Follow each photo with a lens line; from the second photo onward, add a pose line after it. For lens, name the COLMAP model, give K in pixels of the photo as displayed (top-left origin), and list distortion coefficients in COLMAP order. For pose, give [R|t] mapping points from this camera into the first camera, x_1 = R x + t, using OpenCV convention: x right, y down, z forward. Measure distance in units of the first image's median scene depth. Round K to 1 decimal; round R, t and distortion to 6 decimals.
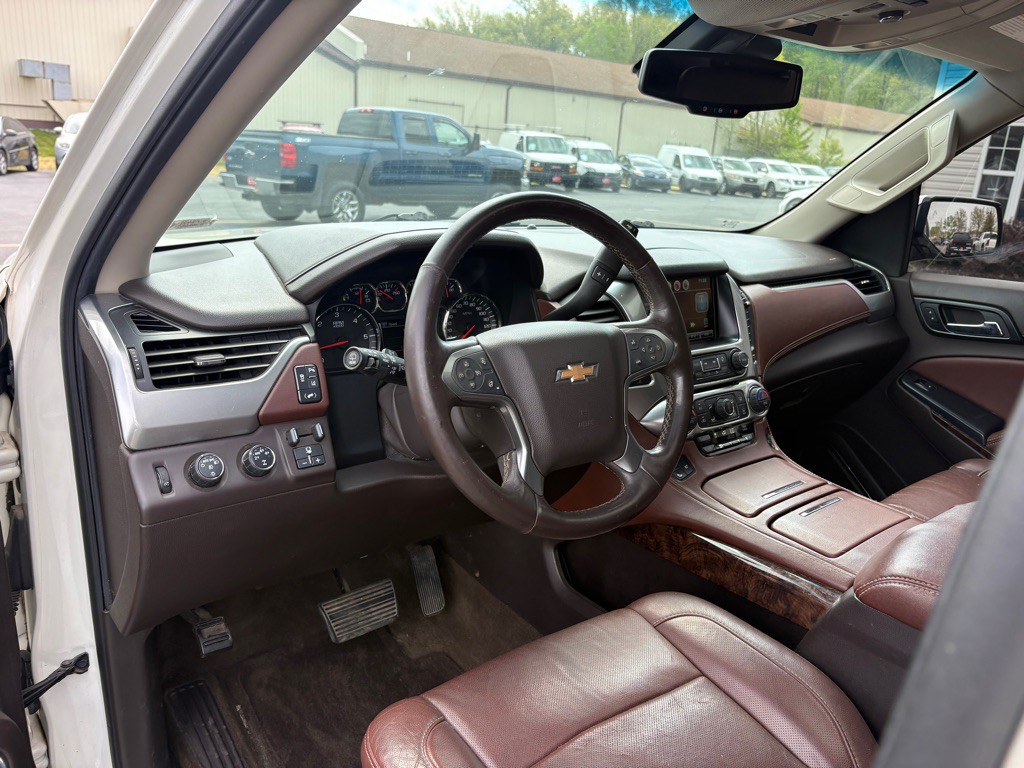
lens RADIAL K [[782.8, 0, 515.8], [0, 782.8, 386.3], [0, 0, 1]] dist [0.016028, -0.013650]
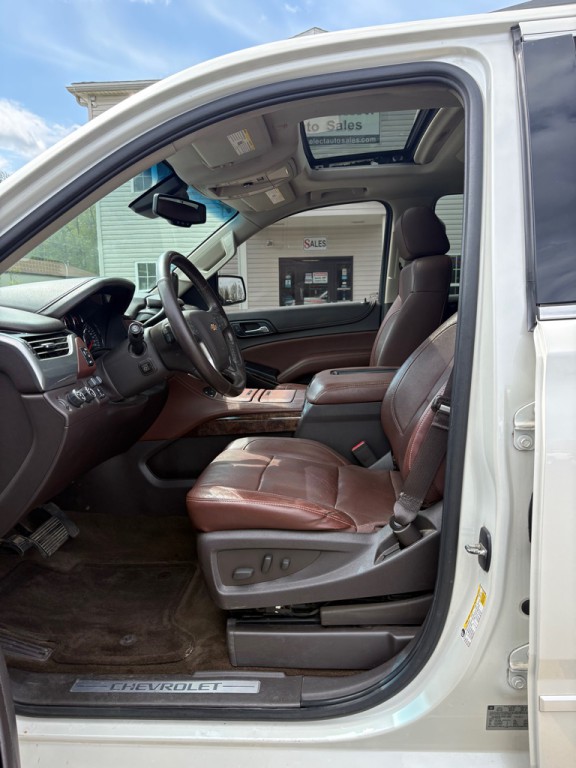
lens RADIAL K [[587.1, 0, 289.1], [0, 587.1, 384.7], [0, 0, 1]] dist [0.016028, -0.013650]
pose [[0.685084, -0.183509, 0.704971, -0.692511], [0.274254, 0.961521, -0.016226, 0.159837], [-0.674866, 0.204457, 0.709051, -0.214526]]
